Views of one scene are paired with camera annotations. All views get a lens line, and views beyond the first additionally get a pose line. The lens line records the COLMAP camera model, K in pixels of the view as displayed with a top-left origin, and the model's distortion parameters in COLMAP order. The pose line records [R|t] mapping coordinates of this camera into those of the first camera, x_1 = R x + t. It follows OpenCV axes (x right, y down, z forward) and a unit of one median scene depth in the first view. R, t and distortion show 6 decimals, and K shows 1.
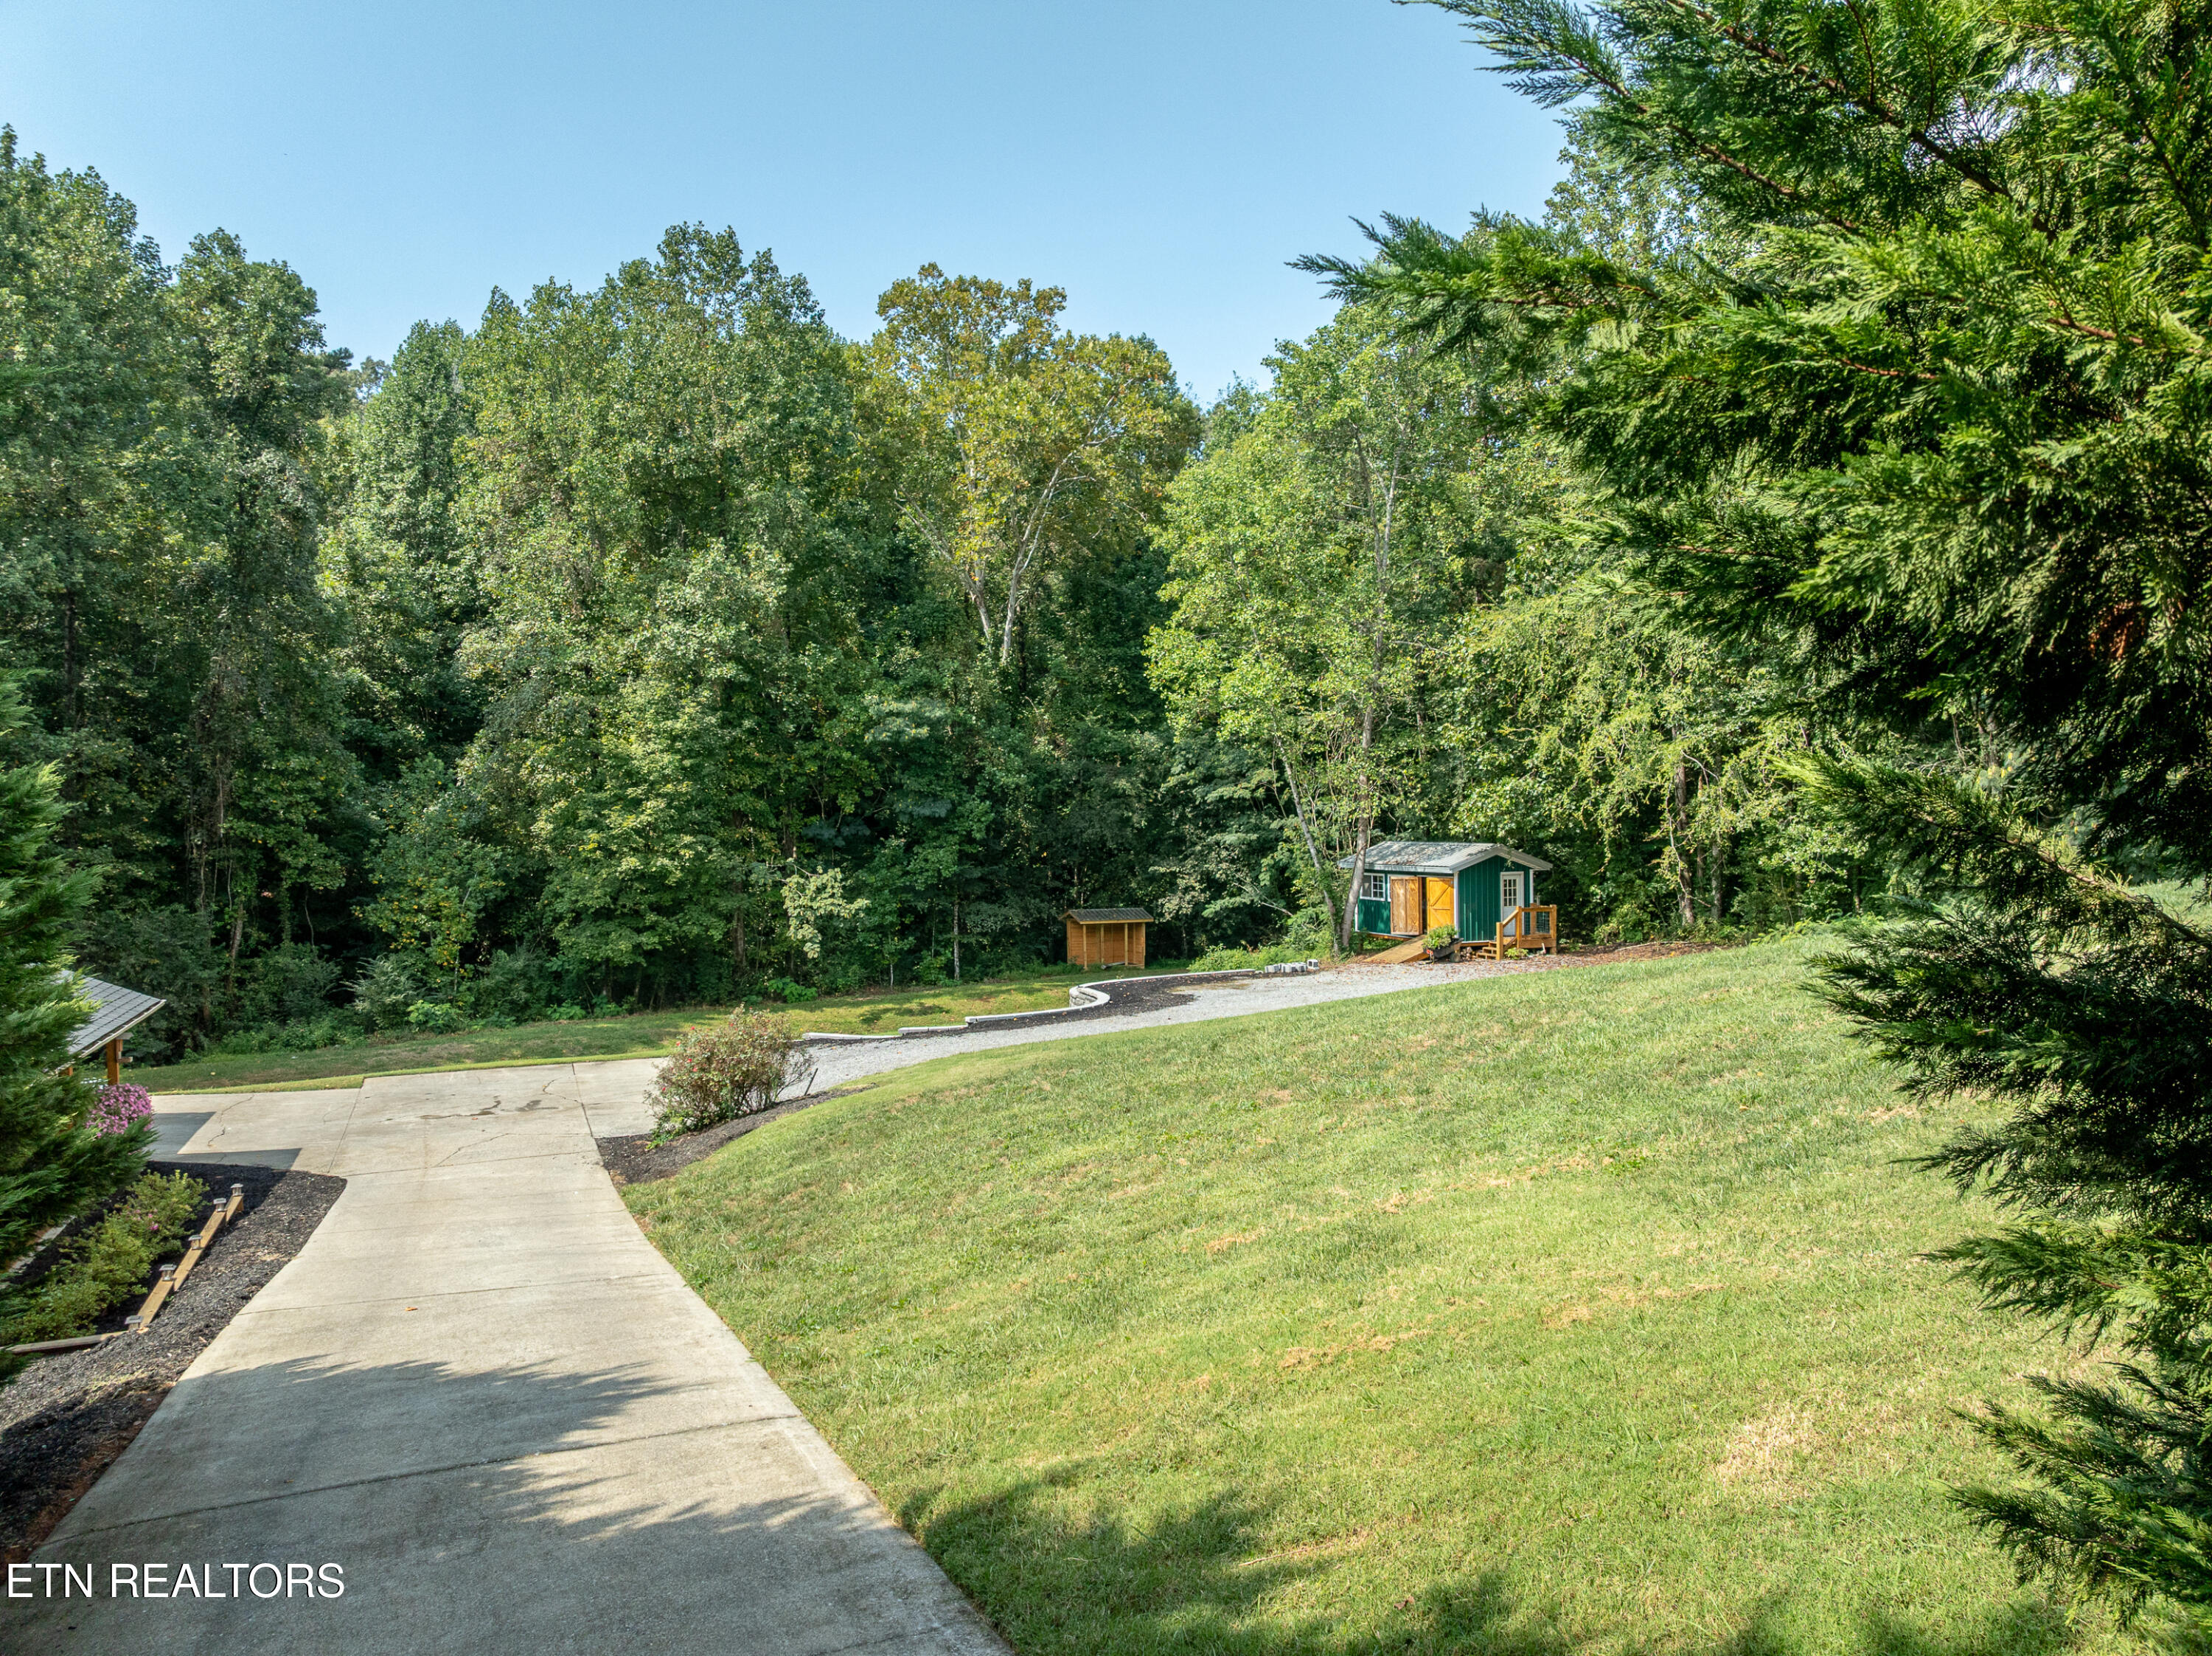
lens RADIAL K [[1574.6, 0, 1114.4], [0, 1574.6, 818.8], [0, 0, 1]] dist [-0.033616, -0.004798]
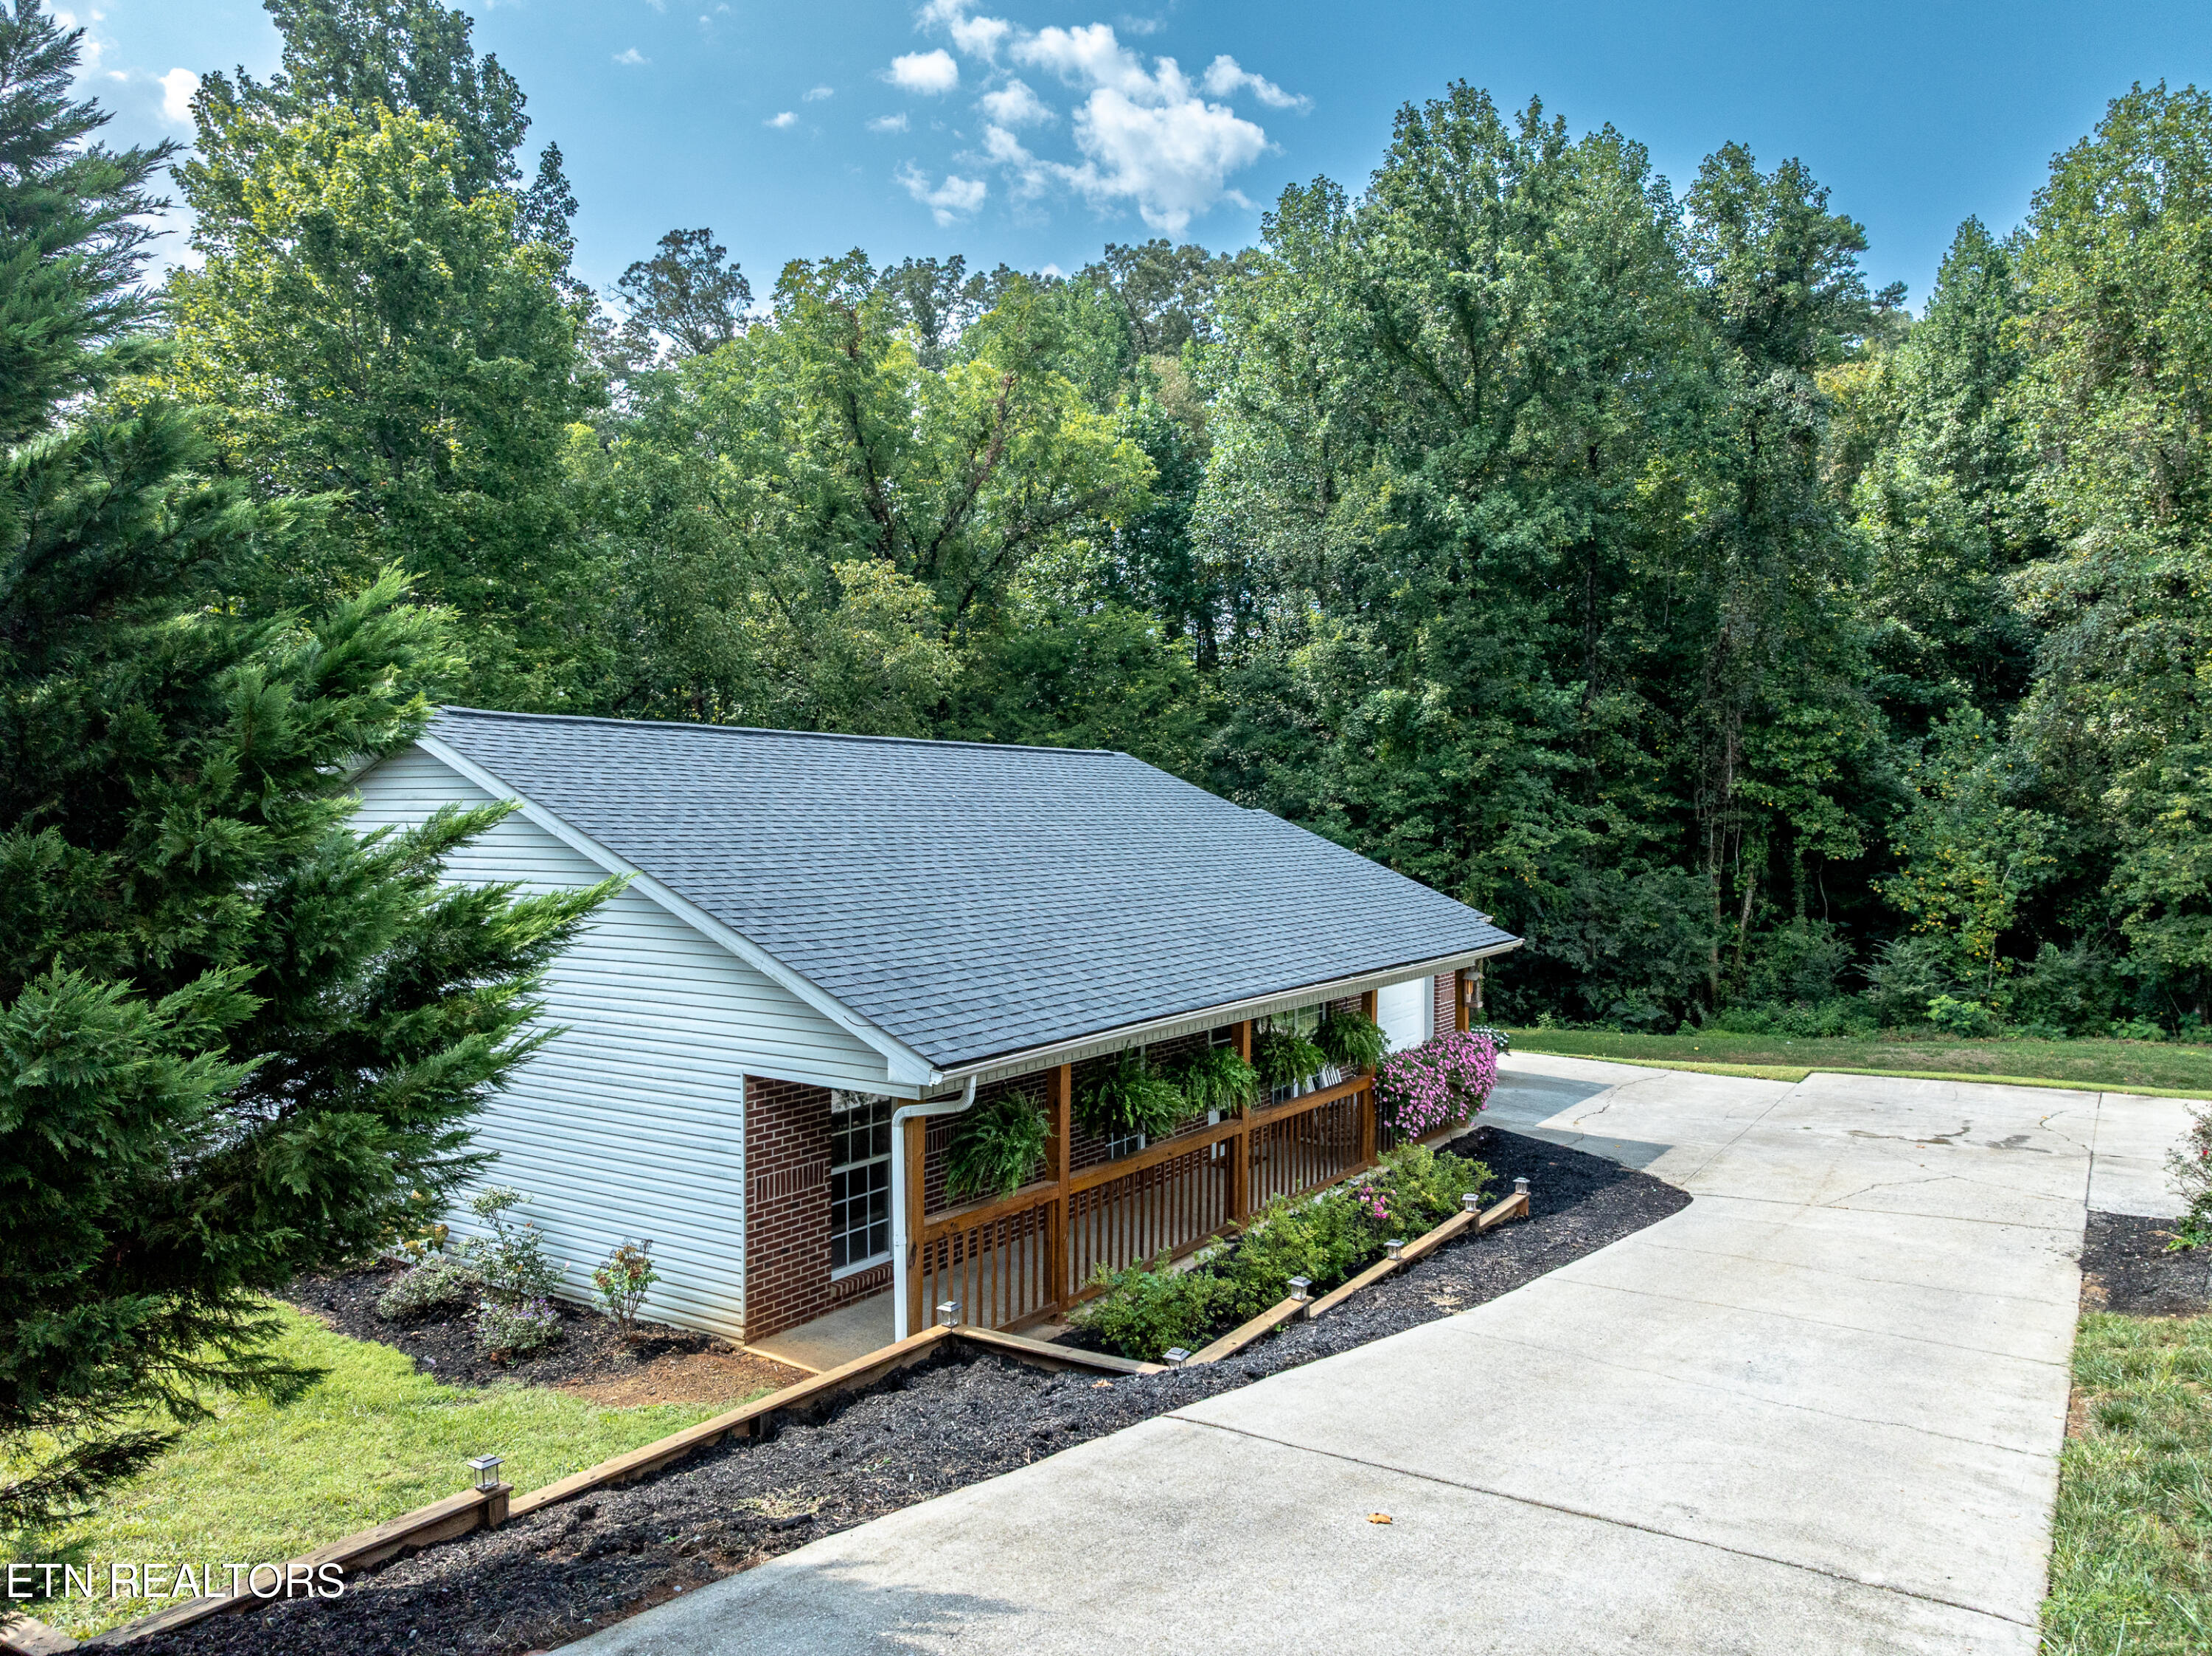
lens RADIAL K [[1567.6, 0, 1116.9], [0, 1567.6, 823.0], [0, 0, 1]] dist [-0.032818, 0.003430]
pose [[0.581998, 0.015628, -0.813040, -0.025808], [-0.014425, 0.999856, 0.008894, 0.022517], [0.813062, 0.006552, 0.582140, 0.150416]]
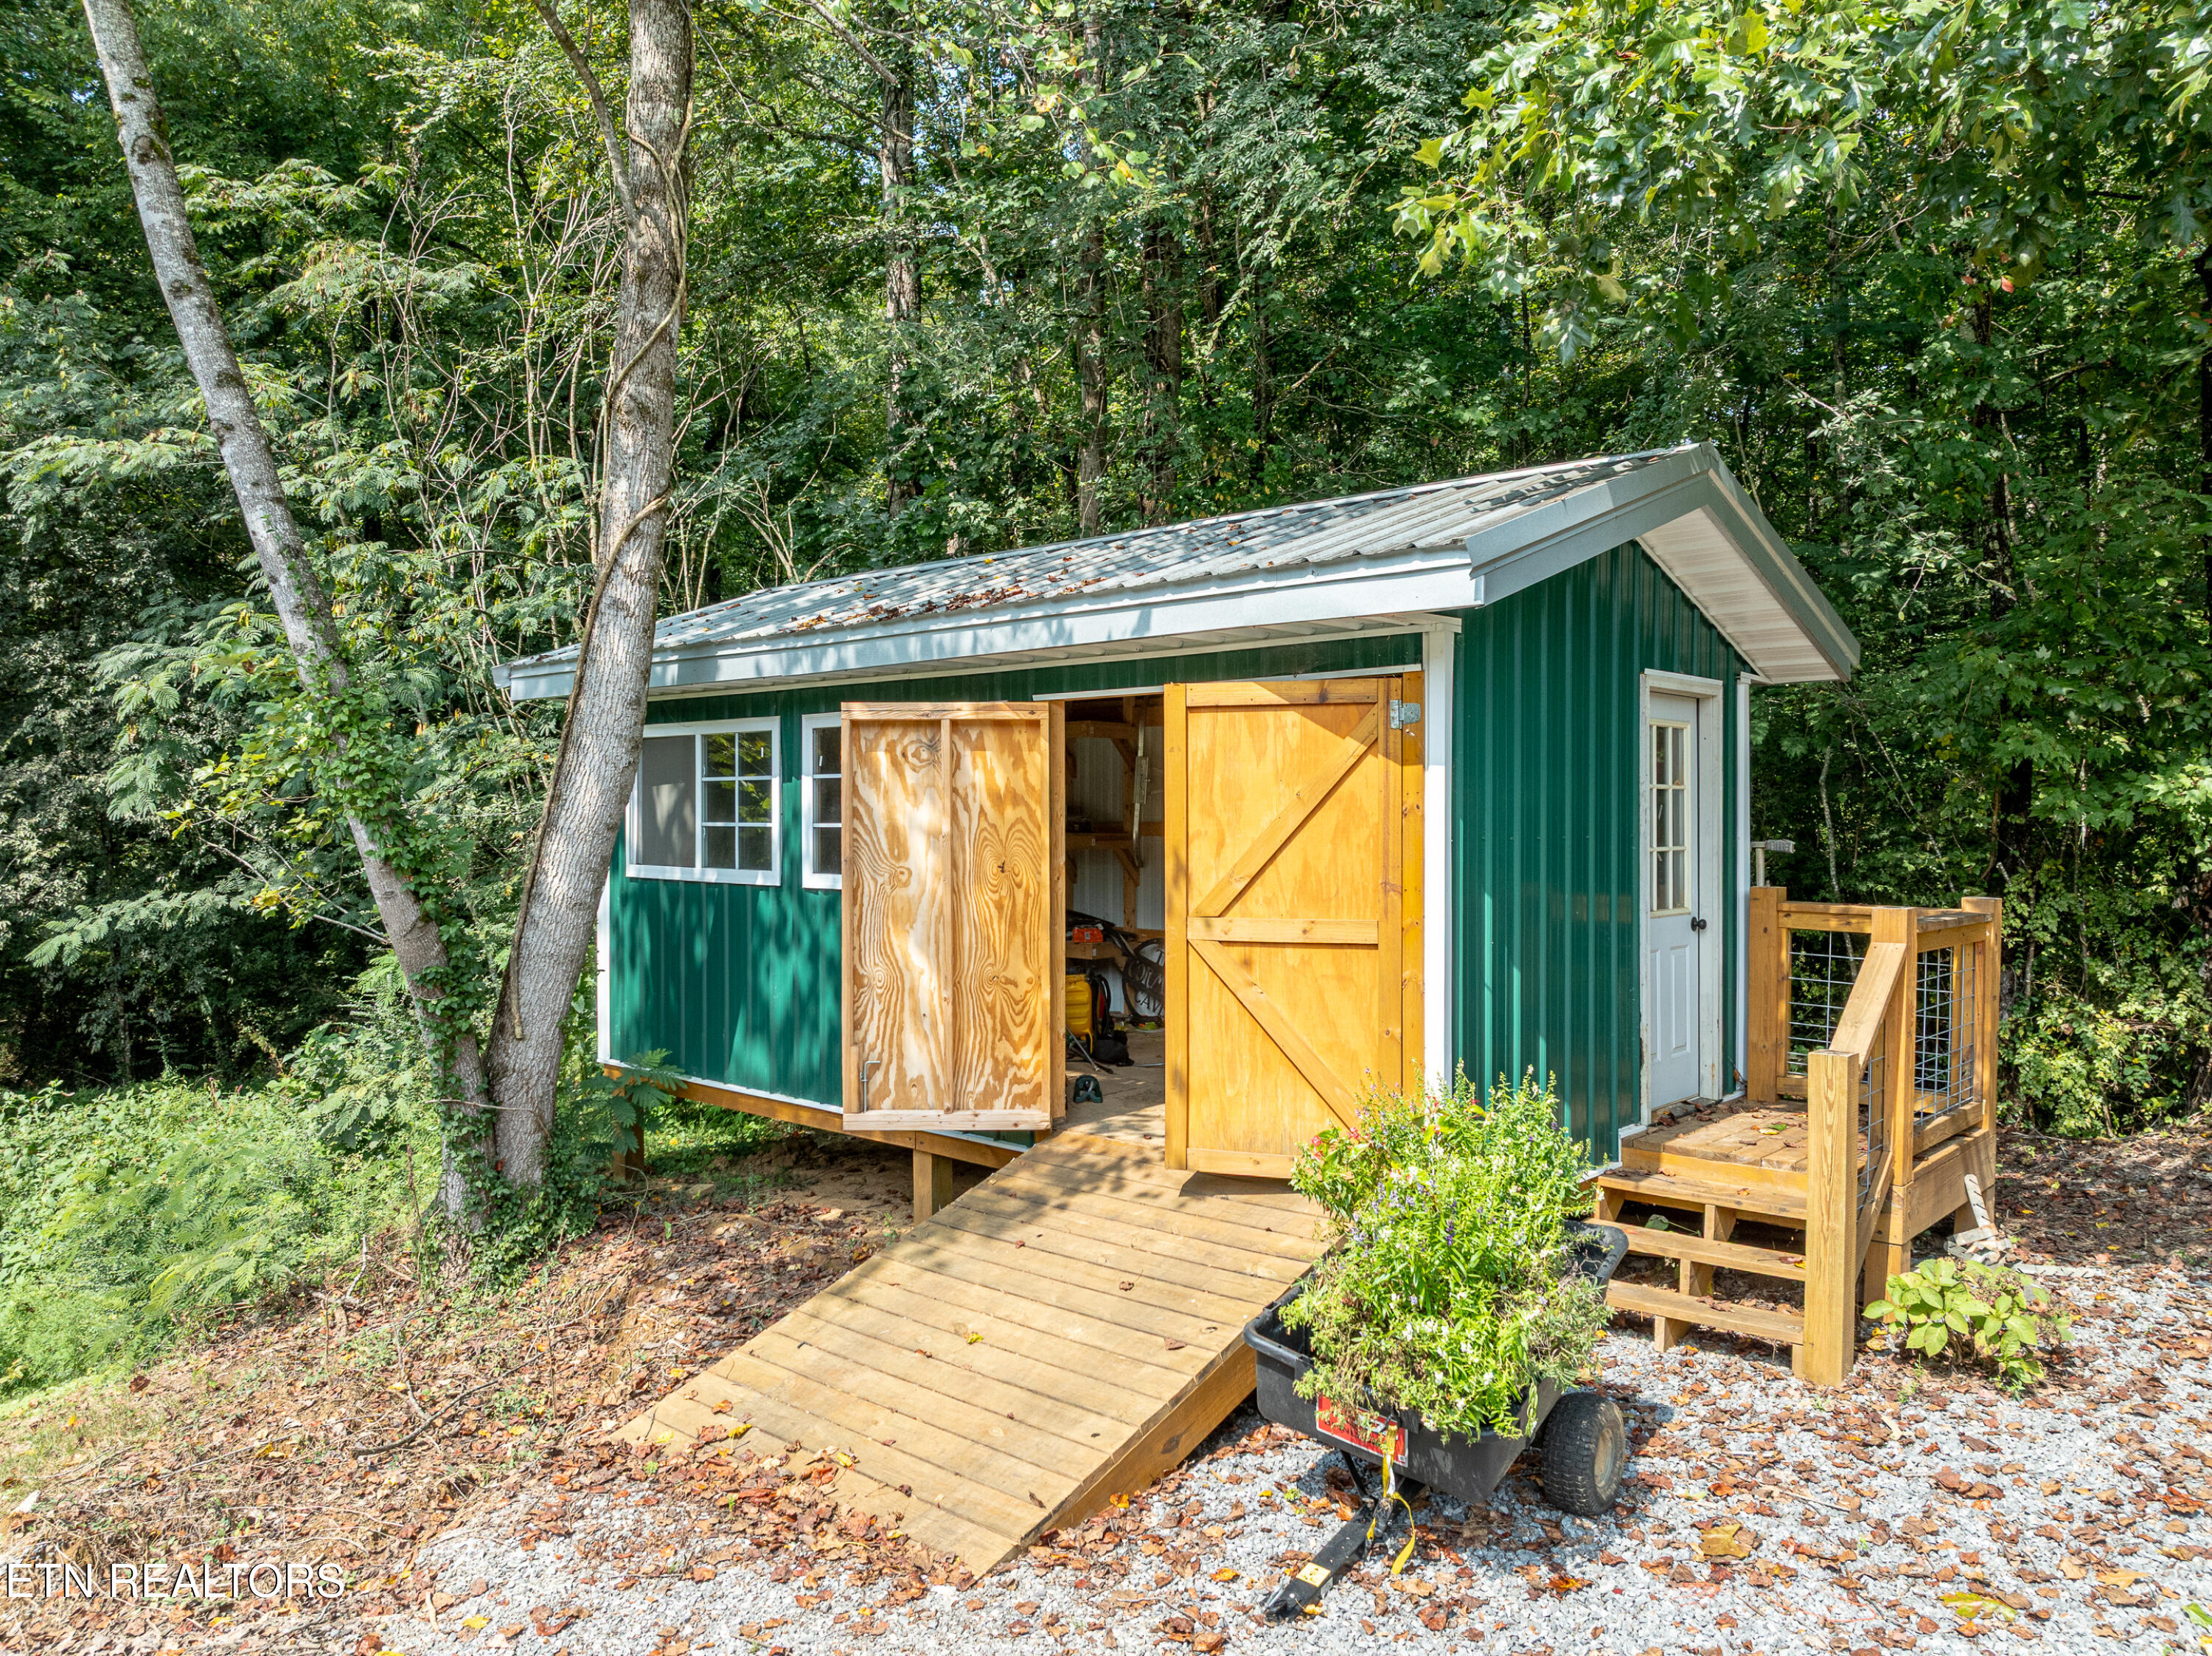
lens RADIAL K [[1567.6, 0, 1116.9], [0, 1567.6, 823.0], [0, 0, 1]] dist [-0.032818, 0.003430]
pose [[0.908002, 0.010224, 0.418841, 0.130746], [-0.009424, 0.999948, -0.003980, 0.043922], [-0.418860, -0.000333, 0.908051, 0.802802]]
